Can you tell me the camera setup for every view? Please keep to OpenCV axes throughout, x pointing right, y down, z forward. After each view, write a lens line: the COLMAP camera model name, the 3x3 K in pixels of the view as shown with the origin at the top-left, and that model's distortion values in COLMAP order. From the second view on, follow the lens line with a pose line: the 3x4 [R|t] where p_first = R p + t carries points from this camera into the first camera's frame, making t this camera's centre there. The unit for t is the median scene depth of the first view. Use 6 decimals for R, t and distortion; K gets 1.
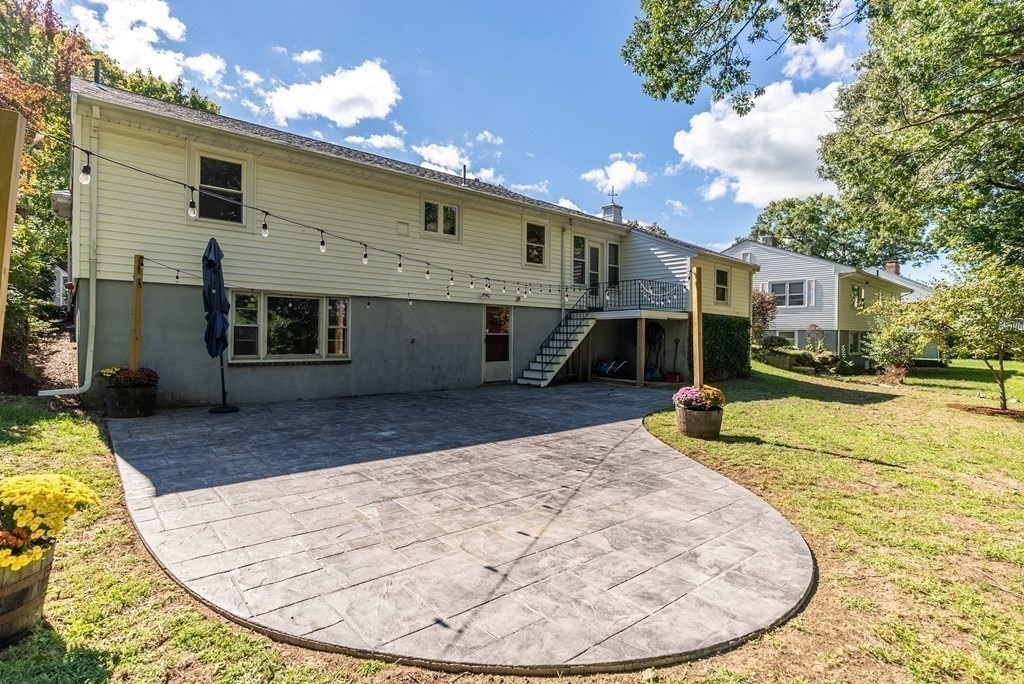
lens RADIAL K [[495.5, 0, 509.1], [0, 495.5, 333.4], [0, 0, 1]] dist [-0.023155, -0.000373]
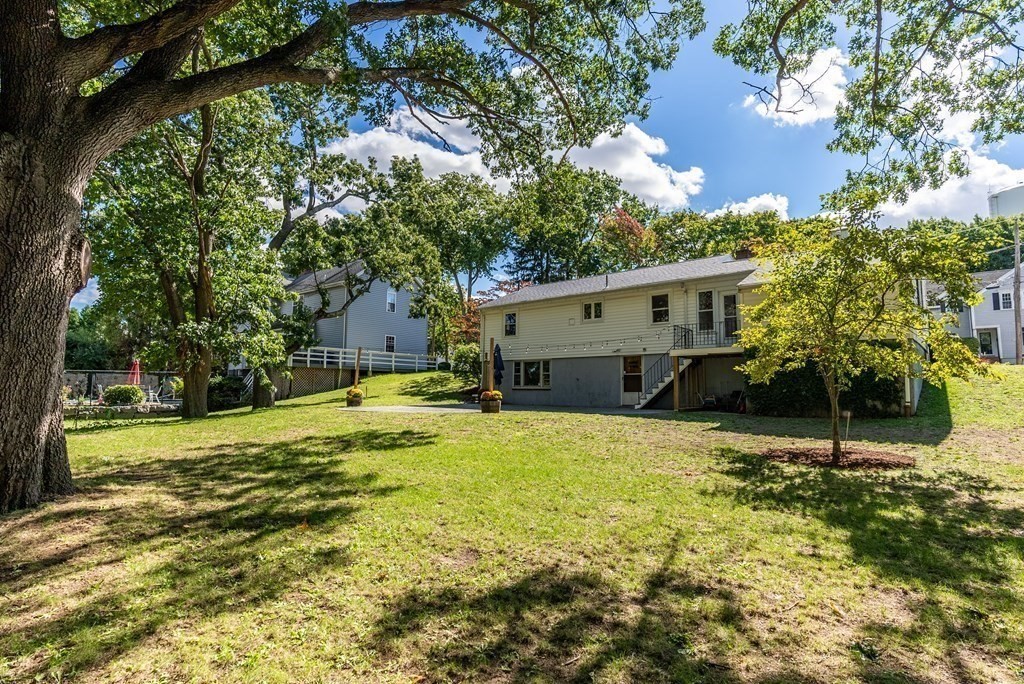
lens RADIAL K [[527.4, 0, 511.7], [0, 527.4, 337.4], [0, 0, 1]] dist [-0.000488, -0.000027]
pose [[0.139757, -0.117927, -0.983138, 1.530139], [-0.011608, 0.992619, -0.120715, 0.089188], [0.990118, 0.028283, 0.137356, 0.406654]]
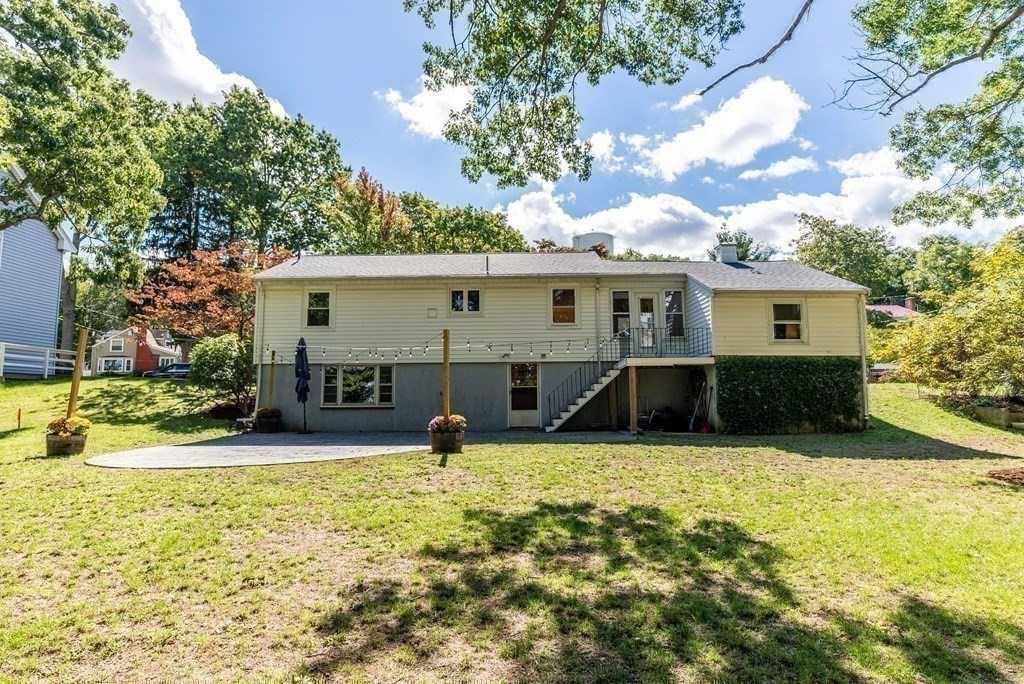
lens RADIAL K [[591.4, 0, 514.2], [0, 591.4, 346.1], [0, 0, 1]] dist [0.003919, 0.000324]
pose [[0.754480, -0.085739, -0.650699, 0.888713], [0.017820, 0.993741, -0.110278, 0.059863], [0.656081, 0.071607, 0.751285, -0.086840]]
